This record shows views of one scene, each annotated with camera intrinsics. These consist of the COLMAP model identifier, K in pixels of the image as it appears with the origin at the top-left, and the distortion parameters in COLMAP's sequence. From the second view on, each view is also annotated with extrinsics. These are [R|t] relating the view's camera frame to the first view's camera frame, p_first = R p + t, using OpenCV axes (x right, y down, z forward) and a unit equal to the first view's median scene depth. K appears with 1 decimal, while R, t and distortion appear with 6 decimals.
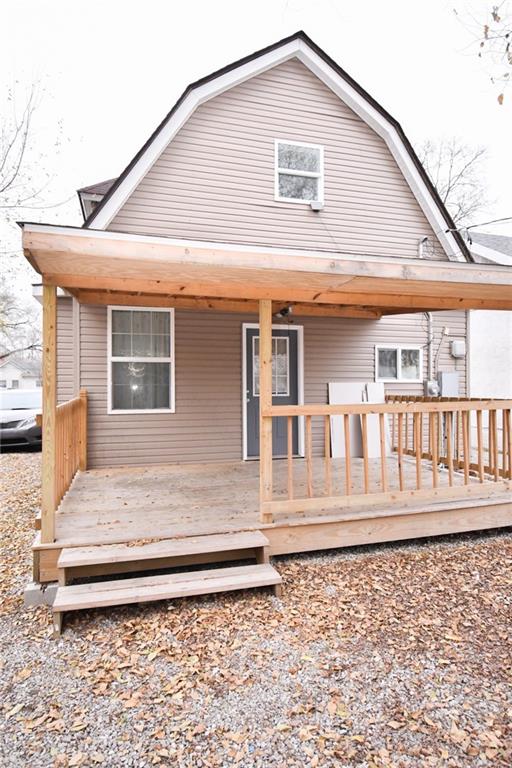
lens RADIAL K [[444.6, 0, 255.7], [0, 444.6, 385.6], [0, 0, 1]] dist [-0.007983, -0.001763]
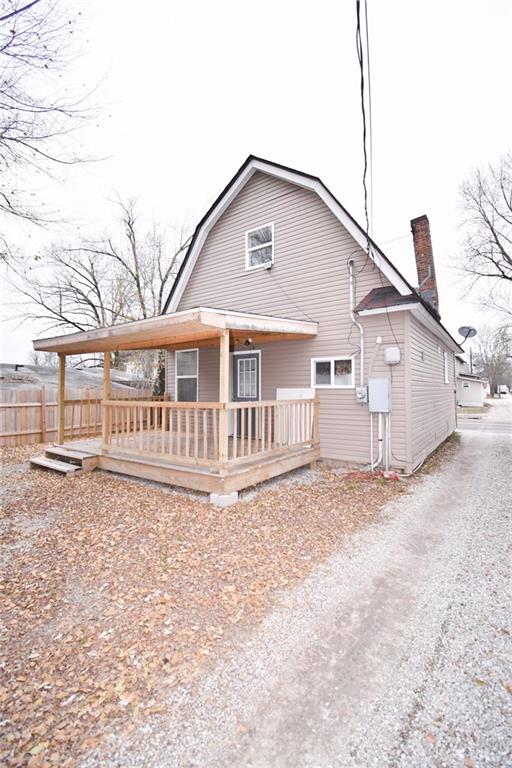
lens RADIAL K [[340.0, 0, 254.9], [0, 340.0, 381.9], [0, 0, 1]] dist [0.002309, -0.008955]
pose [[0.624355, -0.015796, -0.780981, 0.954284], [-0.000741, 0.999783, -0.020813, -0.005532], [0.781141, 0.013574, 0.624208, 0.282057]]
